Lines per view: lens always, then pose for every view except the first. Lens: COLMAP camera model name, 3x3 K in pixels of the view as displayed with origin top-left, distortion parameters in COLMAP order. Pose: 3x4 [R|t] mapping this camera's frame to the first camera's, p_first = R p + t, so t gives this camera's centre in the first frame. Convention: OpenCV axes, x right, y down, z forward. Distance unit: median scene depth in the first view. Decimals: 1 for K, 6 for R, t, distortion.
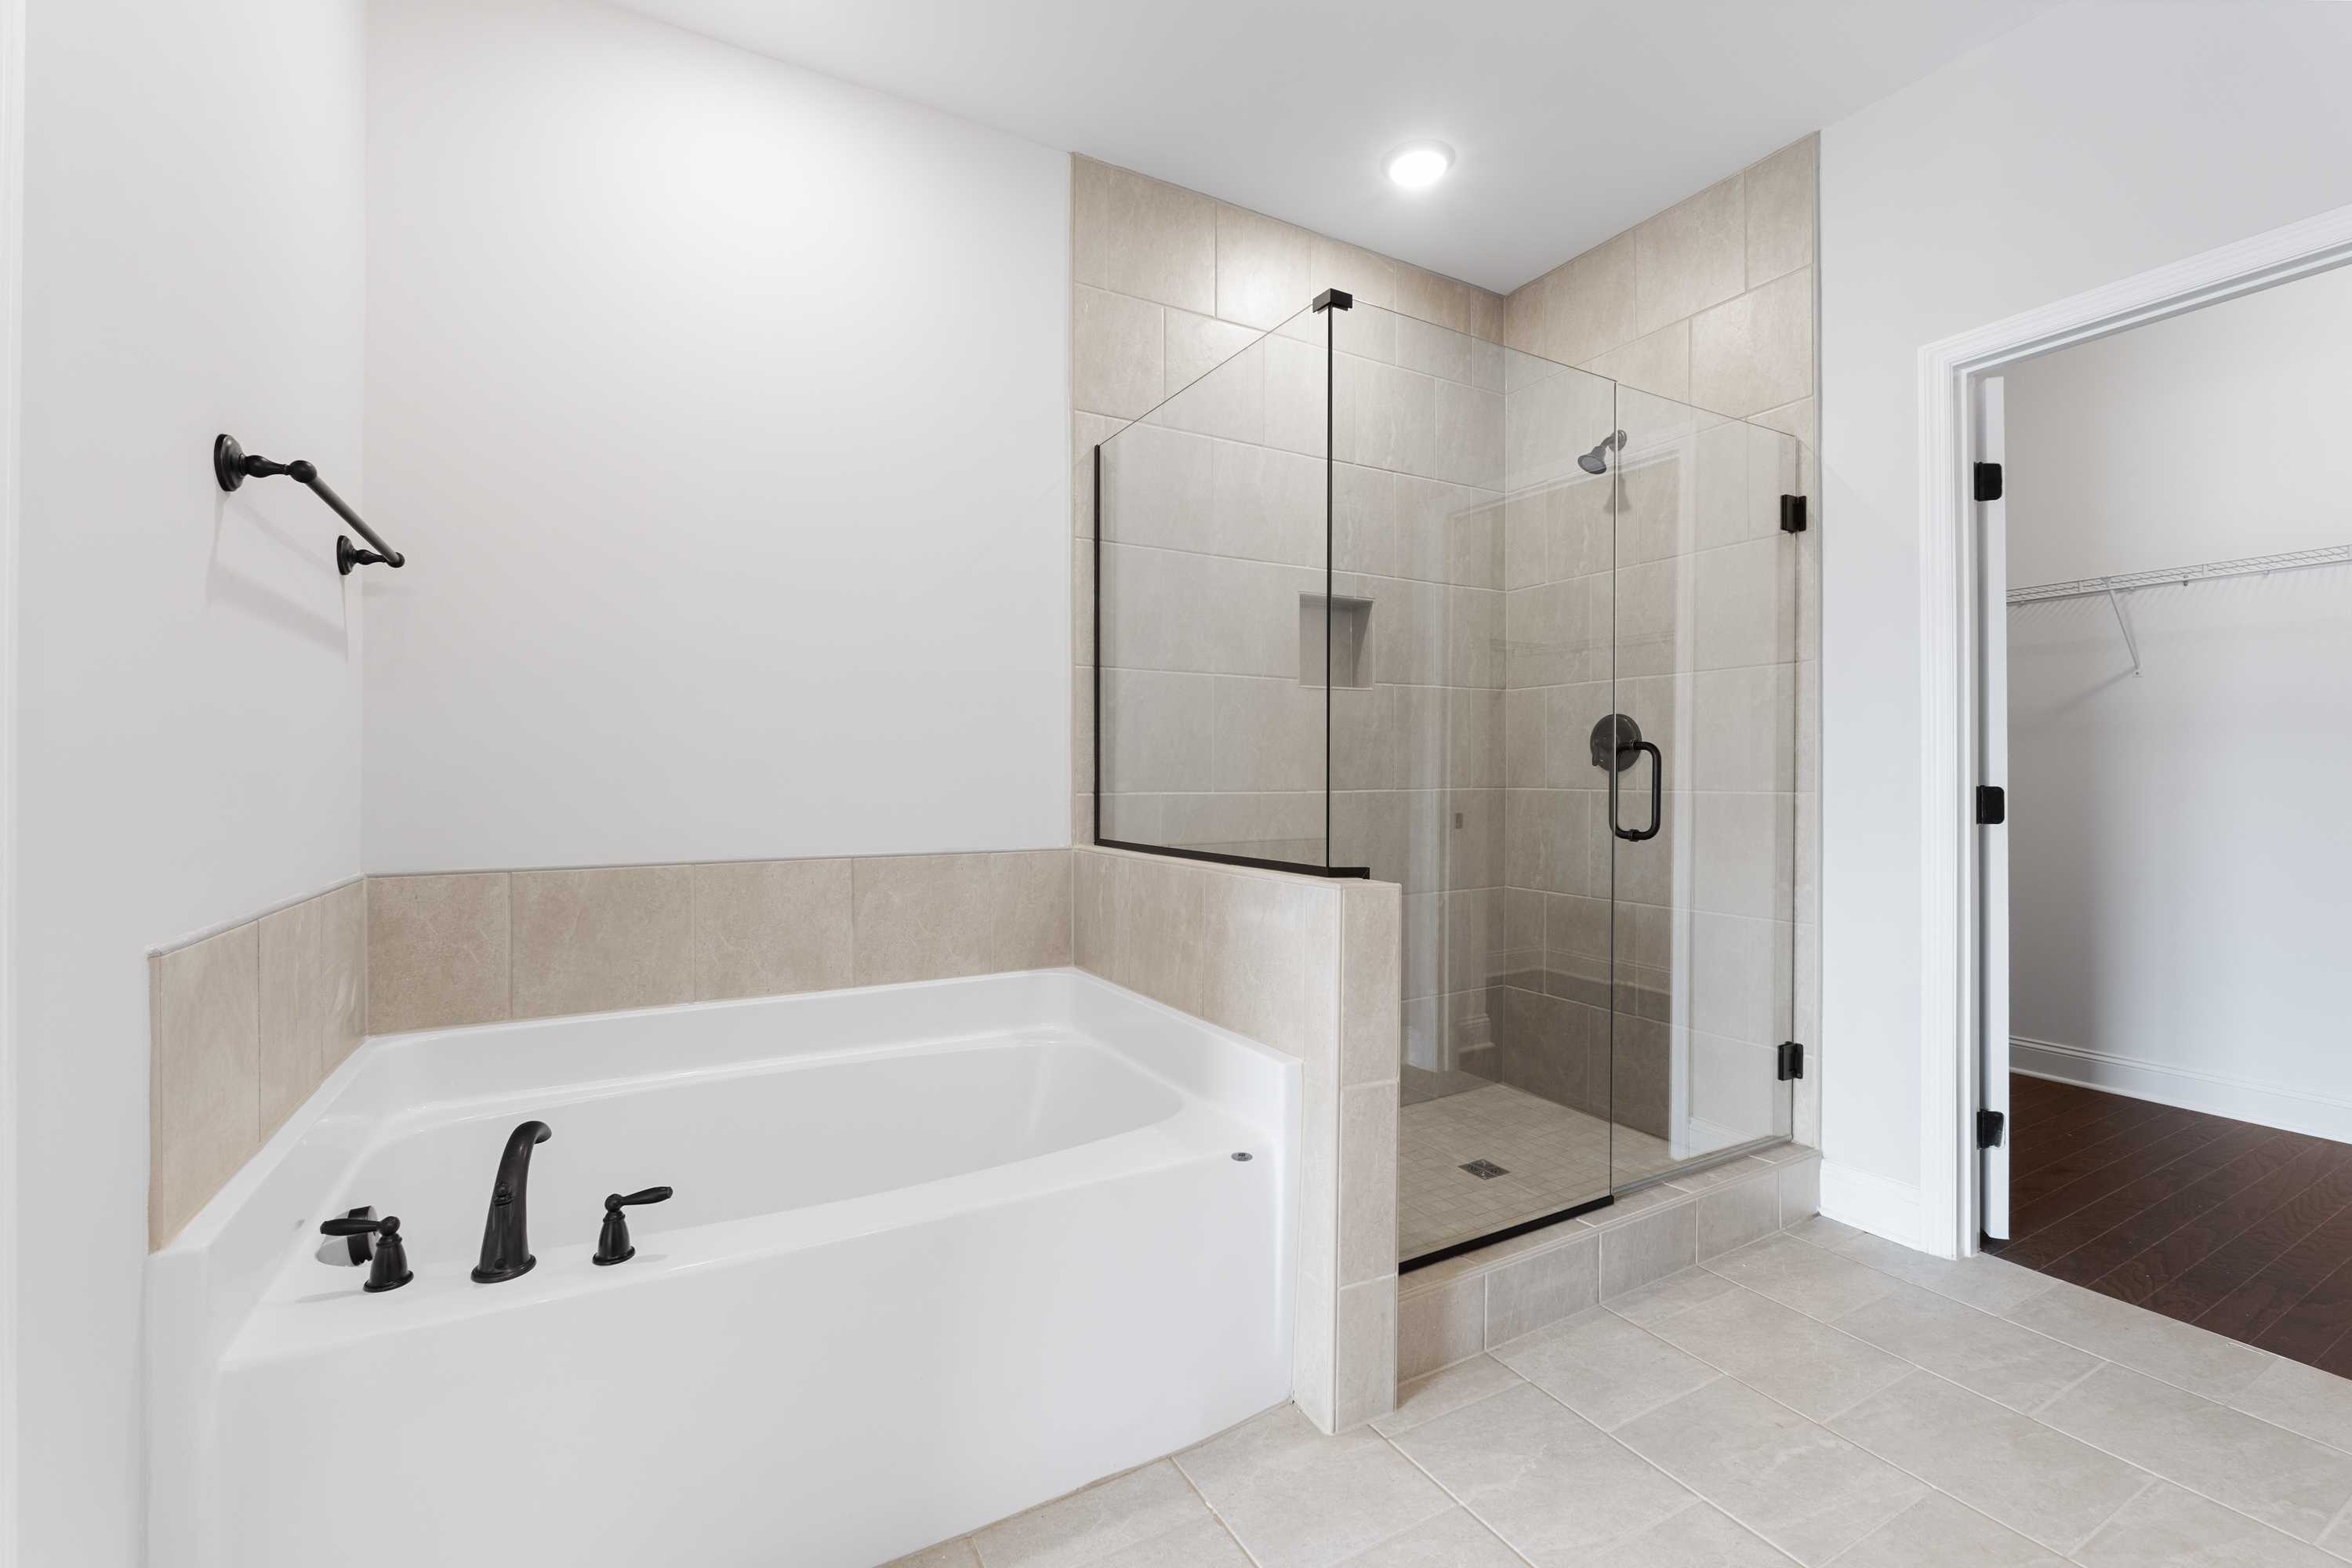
lens RADIAL K [[990.2, 0, 1168.4], [0, 990.2, 776.4], [0, 0, 1]] dist [-0.009551, 0.000082]
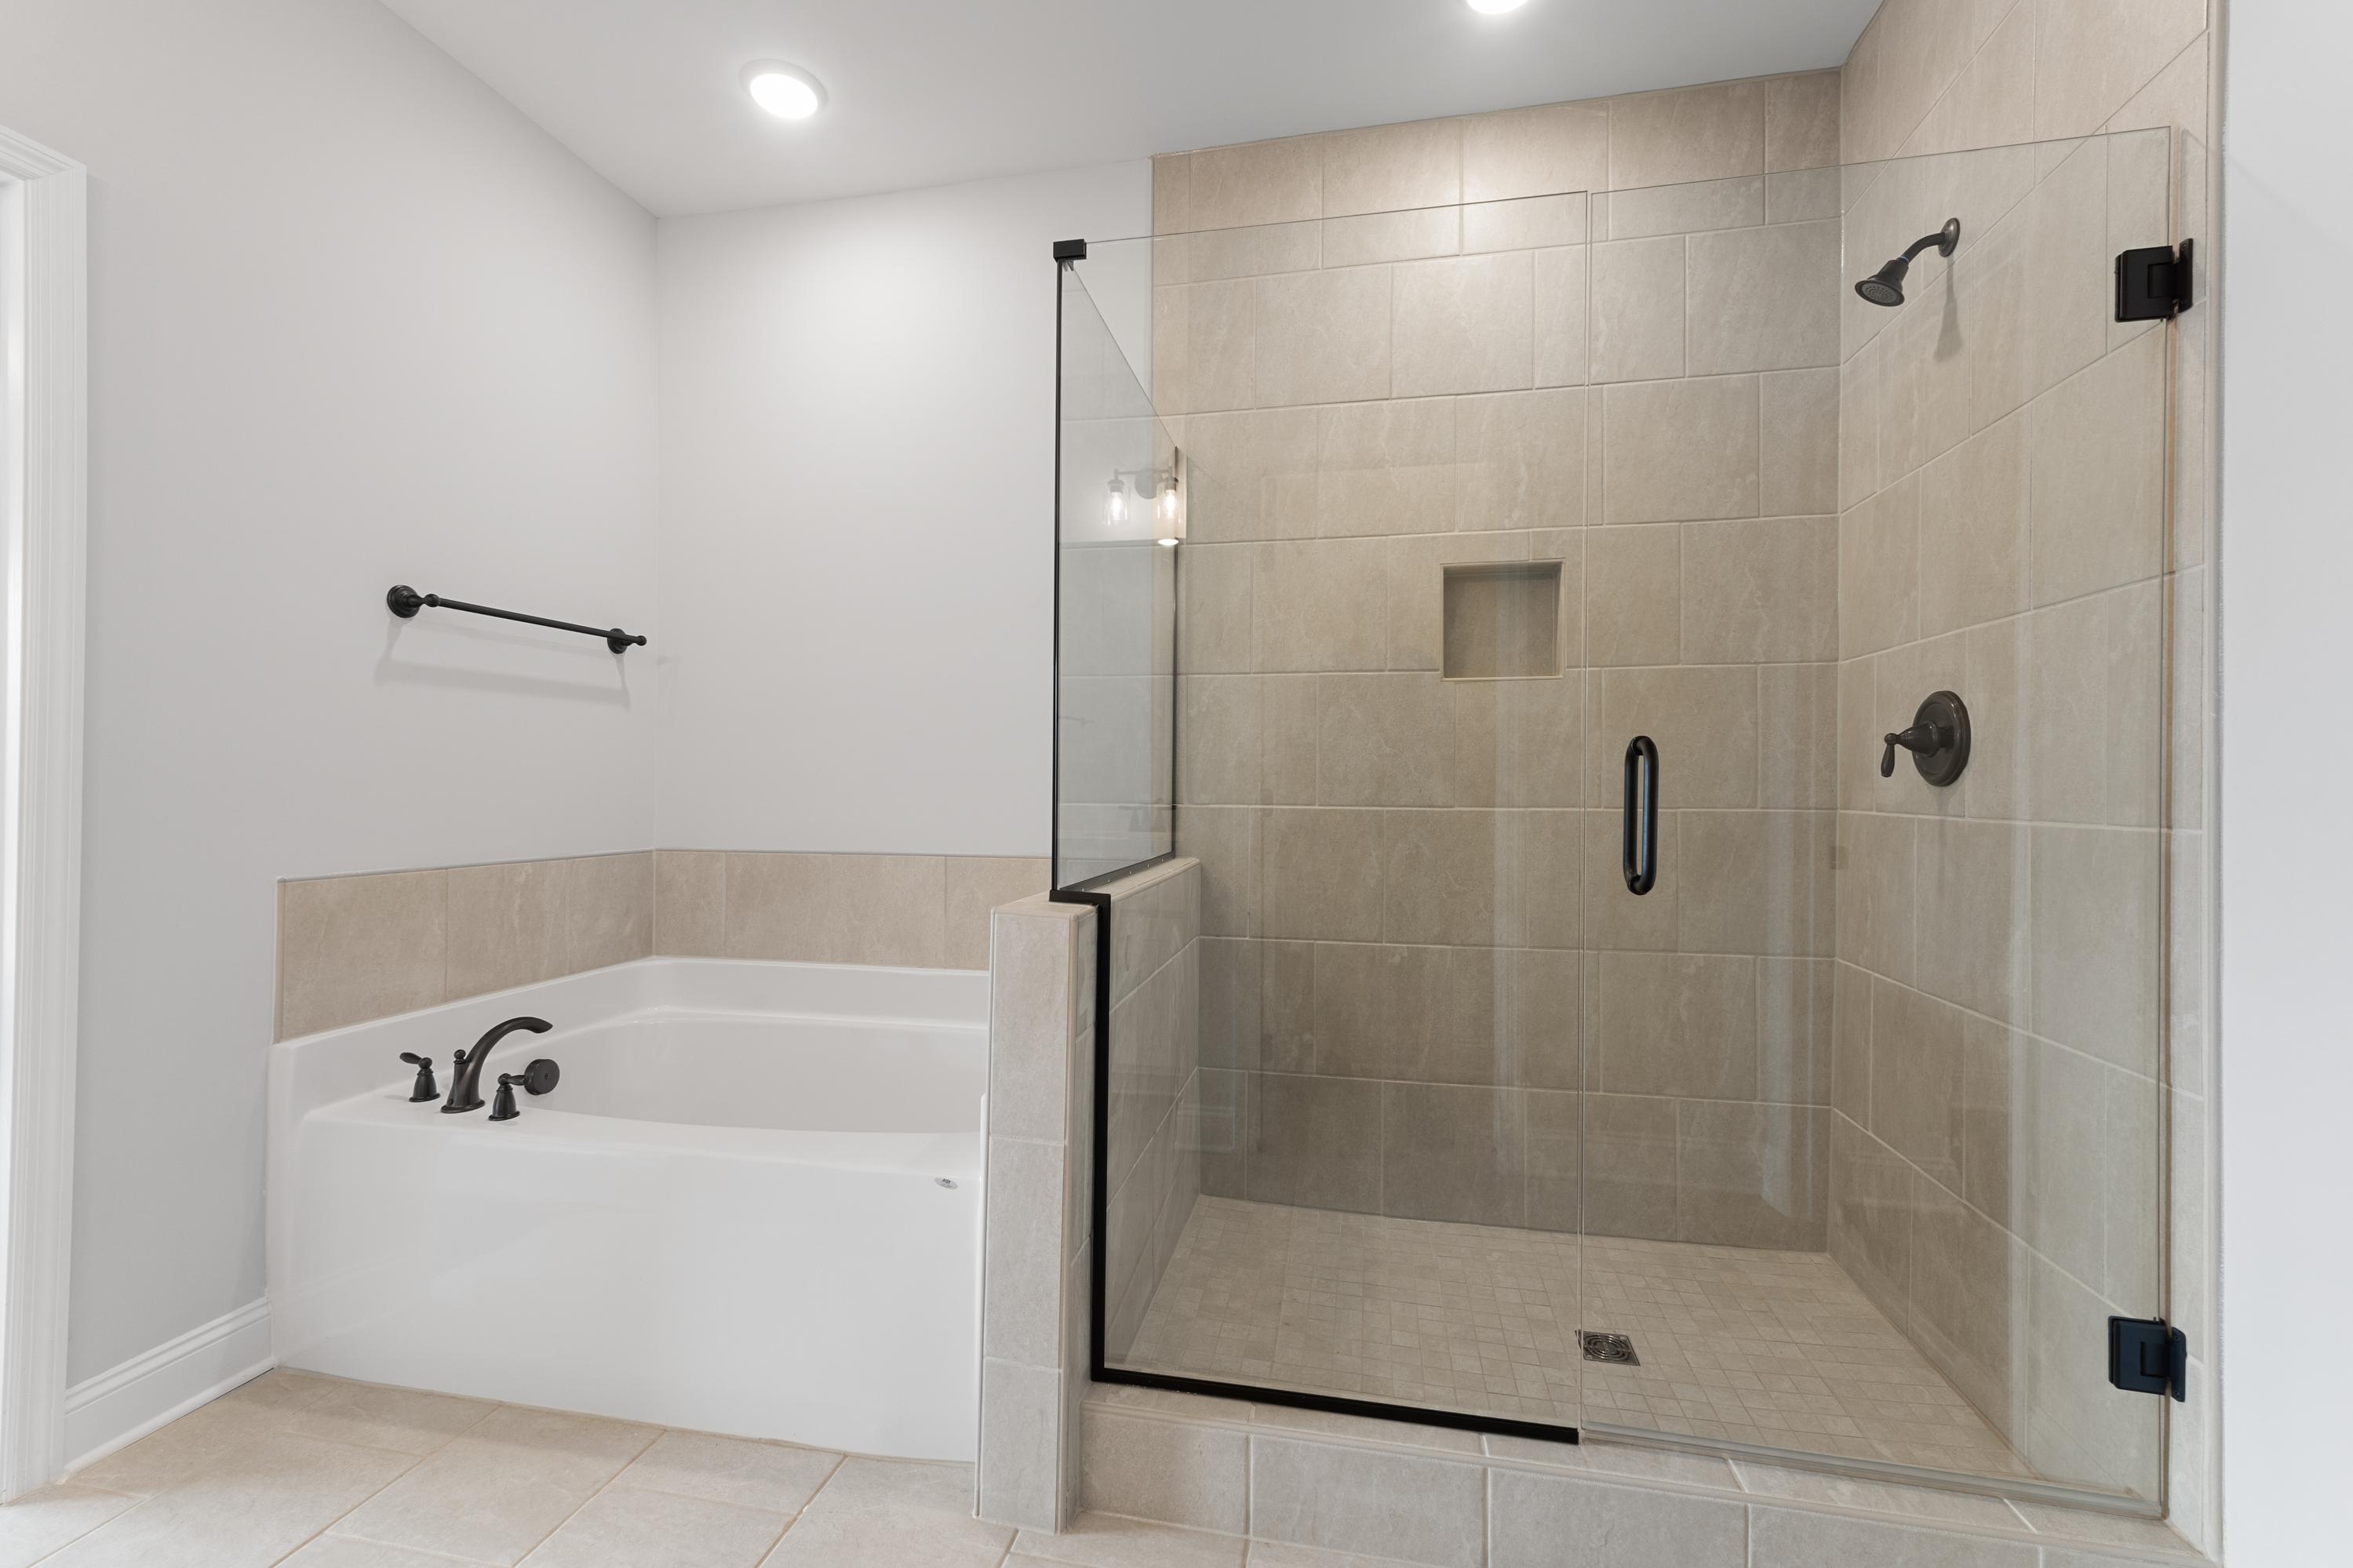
lens RADIAL K [[974.0, 0, 1155.5], [0, 974.0, 780.8], [0, 0, 1]] dist [0.005212, 0.000599]
pose [[0.757707, 0.002857, -0.652588, 0.573680], [-0.006372, 0.999975, -0.003021, -0.003911], [0.652564, 0.006448, 0.757707, 0.278521]]
